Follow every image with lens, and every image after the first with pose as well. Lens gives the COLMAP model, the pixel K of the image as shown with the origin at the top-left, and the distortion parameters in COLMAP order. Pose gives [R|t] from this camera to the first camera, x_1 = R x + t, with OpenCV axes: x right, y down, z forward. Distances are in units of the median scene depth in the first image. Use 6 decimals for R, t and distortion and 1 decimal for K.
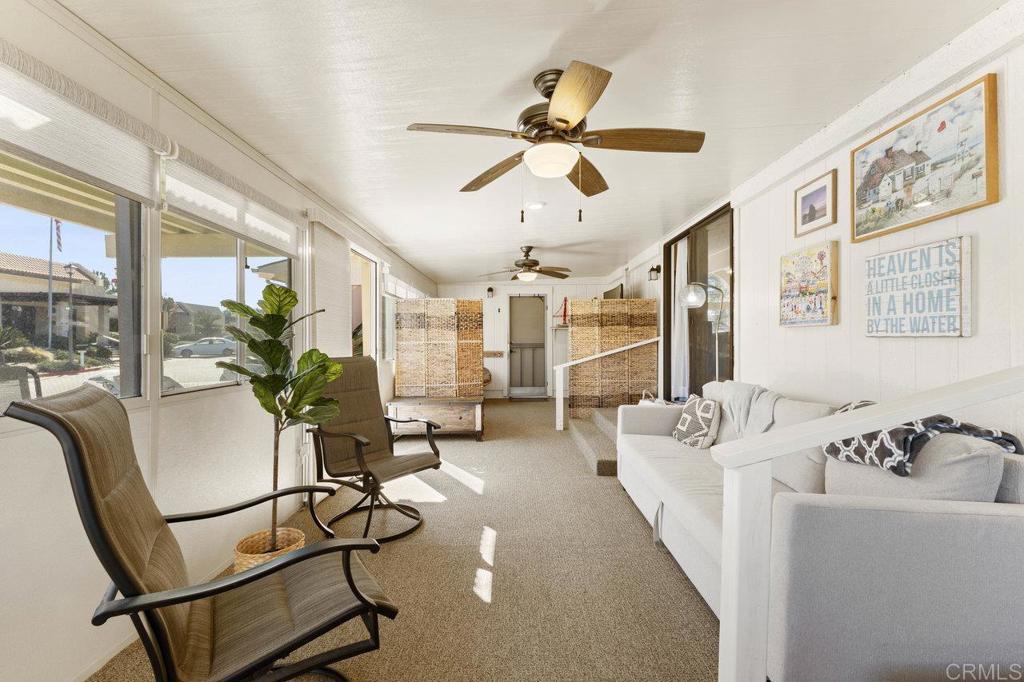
lens RADIAL K [[443.7, 0, 522.0], [0, 443.7, 337.0], [0, 0, 1]] dist [0.017747, -0.003682]
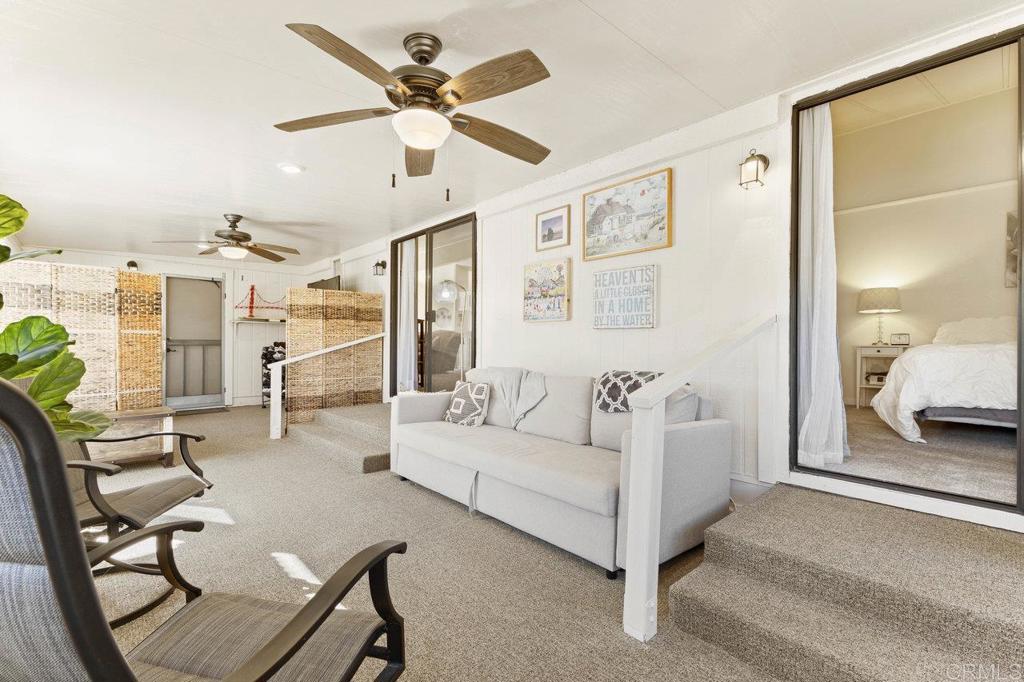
lens RADIAL K [[443.7, 0, 523.0], [0, 443.7, 343.8], [0, 0, 1]] dist [0.017747, -0.003682]
pose [[0.734524, 0.006380, 0.678552, -0.282161], [-0.011247, 0.999933, 0.002774, 0.037402], [-0.678489, -0.009669, 0.734547, 0.100942]]
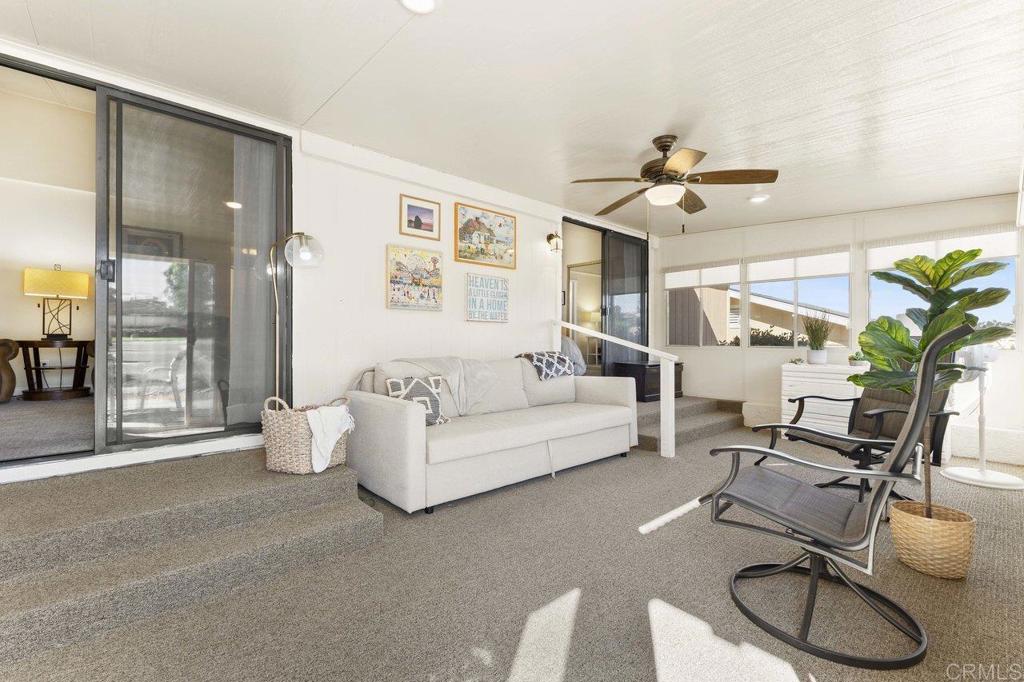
lens RADIAL K [[443.7, 0, 511.4], [0, 443.7, 340.4], [0, 0, 1]] dist [0.017747, -0.003682]
pose [[-0.645492, -0.002116, 0.763764, -0.504345], [-0.009854, 0.999936, -0.005558, 0.067152], [-0.763703, -0.011114, -0.645472, 1.604413]]
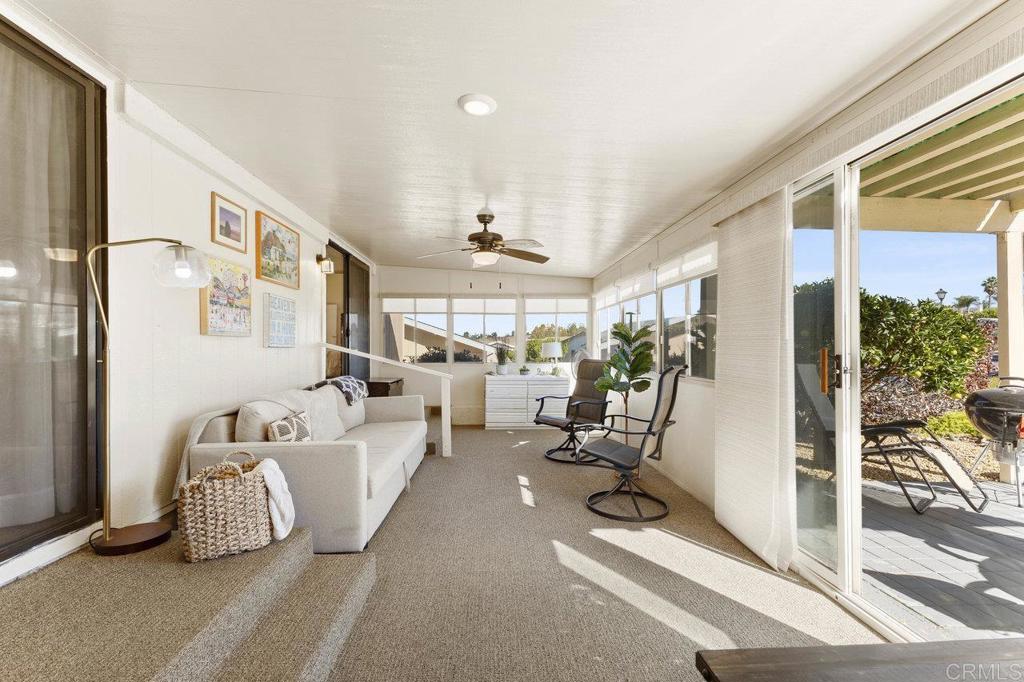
lens RADIAL K [[443.7, 0, 508.0], [0, 443.7, 342.1], [0, 0, 1]] dist [0.017747, -0.003682]
pose [[-0.999858, 0.005471, -0.015923, 0.002390], [0.005794, 0.999777, -0.020299, 0.014324], [0.015808, -0.020389, -0.999667, 2.045325]]
